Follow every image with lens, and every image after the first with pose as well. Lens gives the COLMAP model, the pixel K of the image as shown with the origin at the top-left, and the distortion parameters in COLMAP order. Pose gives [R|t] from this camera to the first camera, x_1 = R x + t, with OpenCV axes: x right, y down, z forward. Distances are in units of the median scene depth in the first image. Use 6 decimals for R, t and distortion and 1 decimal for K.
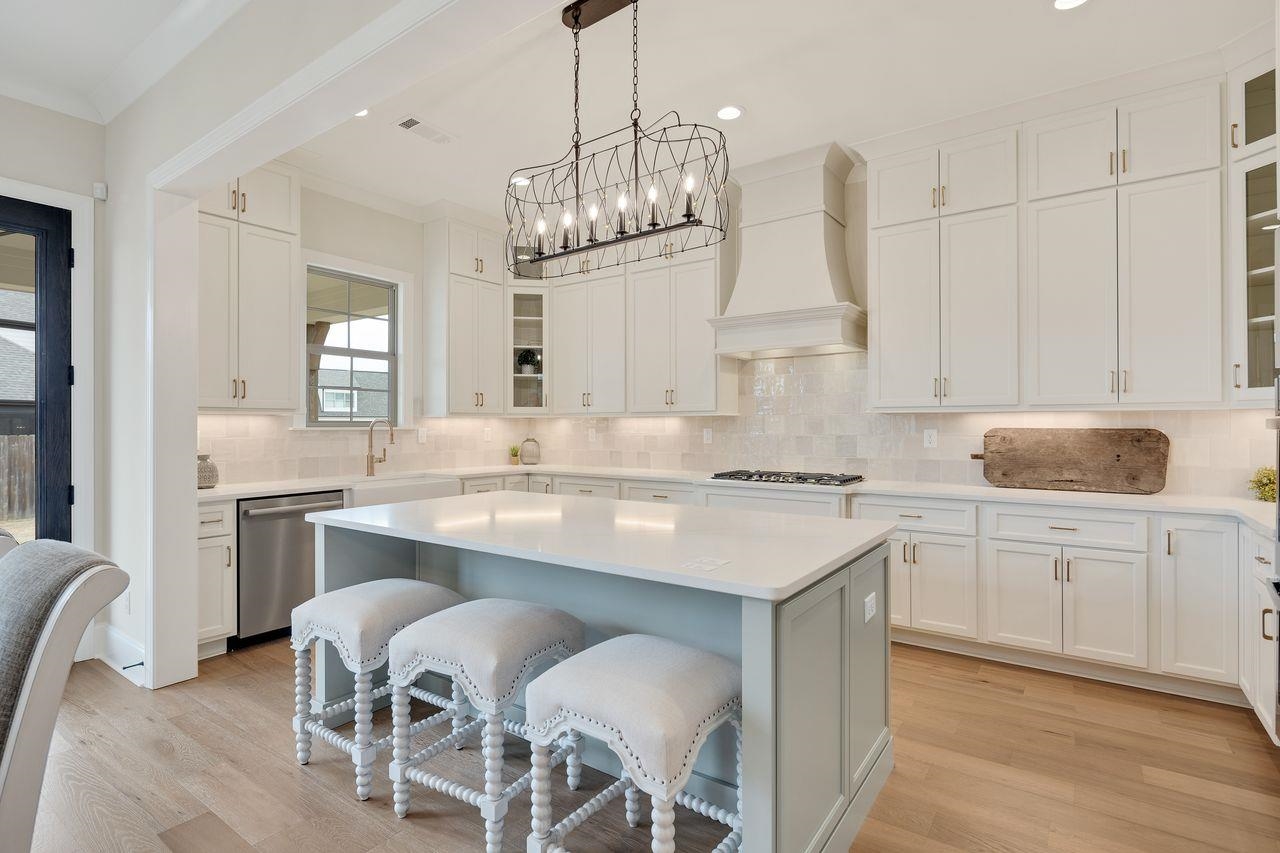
lens RADIAL K [[618.4, 0, 643.0], [0, 618.4, 426.3], [0, 0, 1]] dist [0.000009, -0.003766]
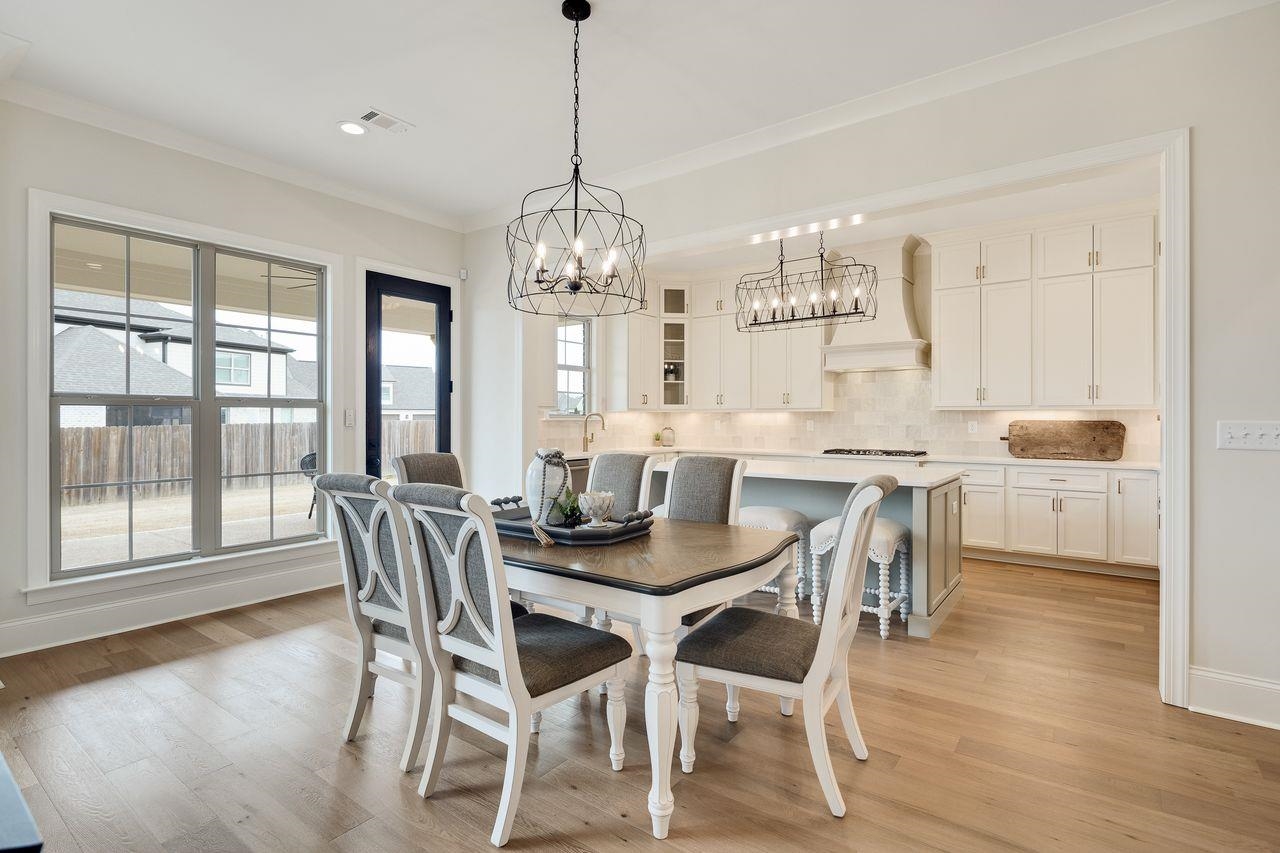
lens RADIAL K [[618.4, 0, 632.8], [0, 618.4, 421.0], [0, 0, 1]] dist [0.000009, -0.003766]
pose [[0.999474, 0.003185, -0.032279, -0.335703], [-0.003089, 0.999991, 0.003028, 0.003132], [0.032288, -0.002926, 0.999474, -0.570864]]
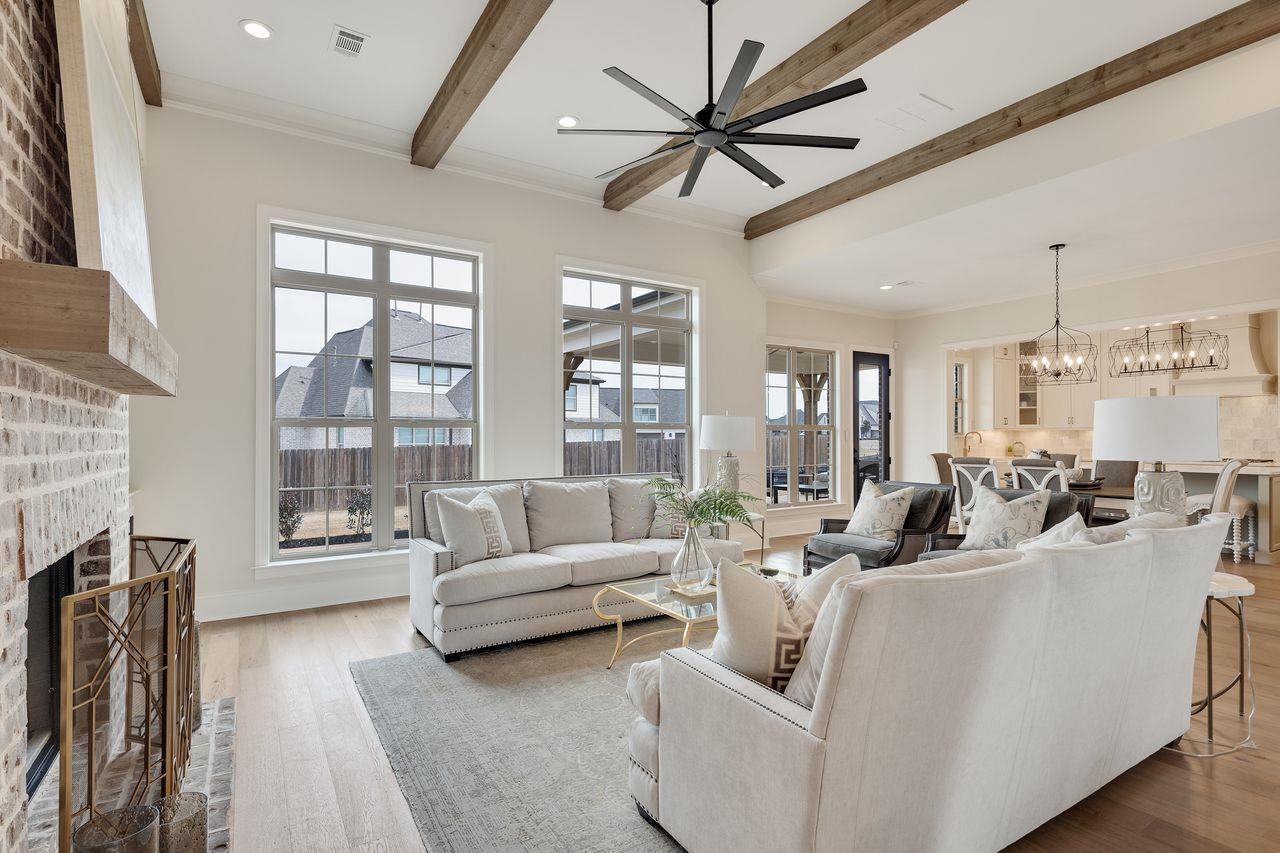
lens RADIAL K [[618.4, 0, 633.7], [0, 618.4, 438.4], [0, 0, 1]] dist [0.000009, -0.003766]
pose [[0.919726, -0.000241, -0.392562, -0.784915], [0.001484, 0.999995, 0.002862, 0.004616], [0.392559, -0.003215, 0.919721, -1.677502]]
